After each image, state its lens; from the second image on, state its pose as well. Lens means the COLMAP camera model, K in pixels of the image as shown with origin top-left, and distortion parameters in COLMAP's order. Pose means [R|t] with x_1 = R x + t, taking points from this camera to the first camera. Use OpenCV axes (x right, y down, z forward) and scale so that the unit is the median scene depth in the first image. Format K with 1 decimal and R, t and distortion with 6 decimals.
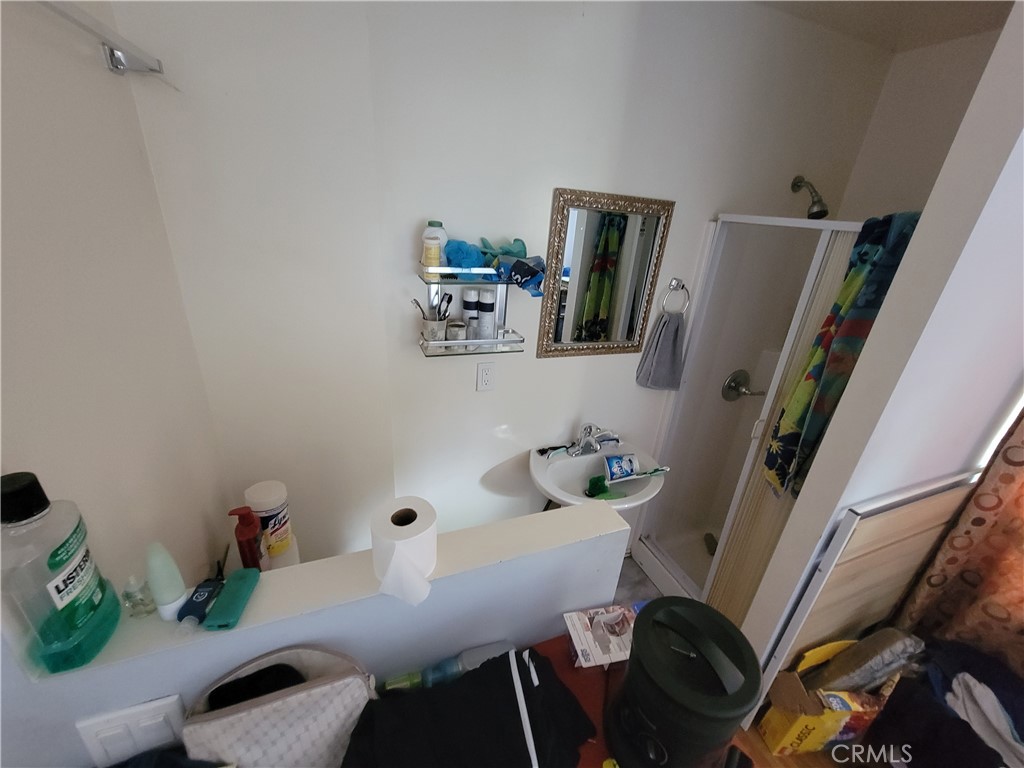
lens RADIAL K [[421.1, 0, 515.4], [0, 421.1, 395.3], [0, 0, 1]] dist [-0.002551, 0.000137]
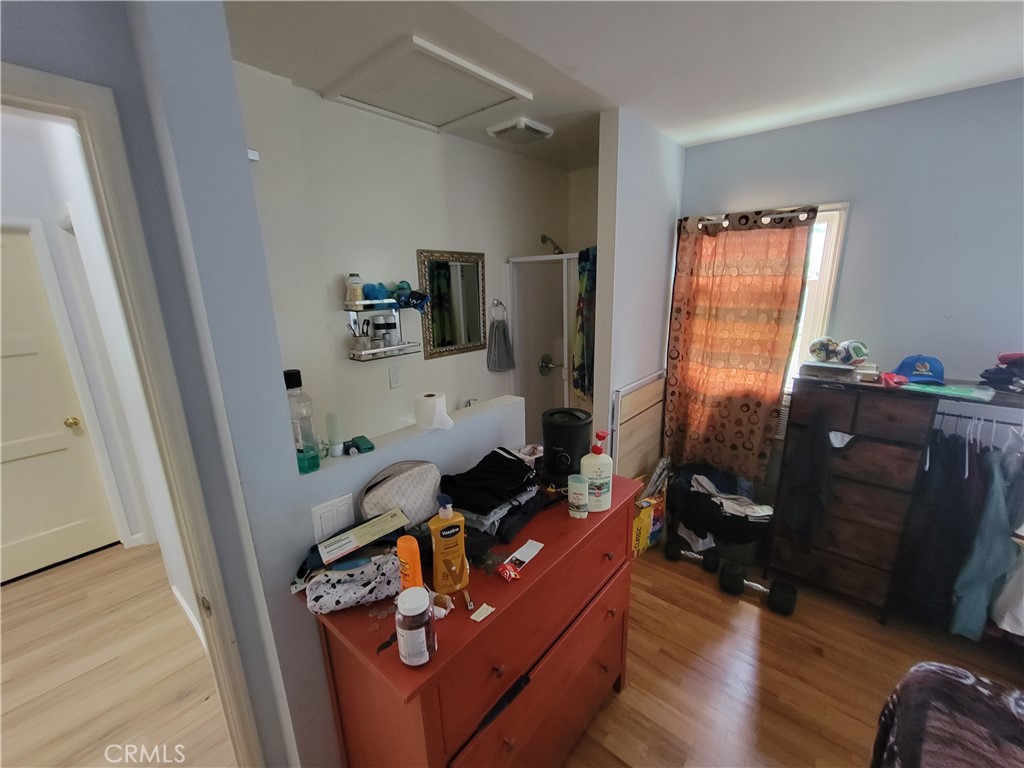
lens RADIAL K [[421.1, 0, 515.4], [0, 421.1, 395.3], [0, 0, 1]] dist [-0.002551, 0.000137]
pose [[0.881423, -0.215578, 0.420261, -0.366642], [0.274892, 0.957685, -0.085282, 0.279572], [-0.384093, 0.190696, 0.903387, -0.486504]]
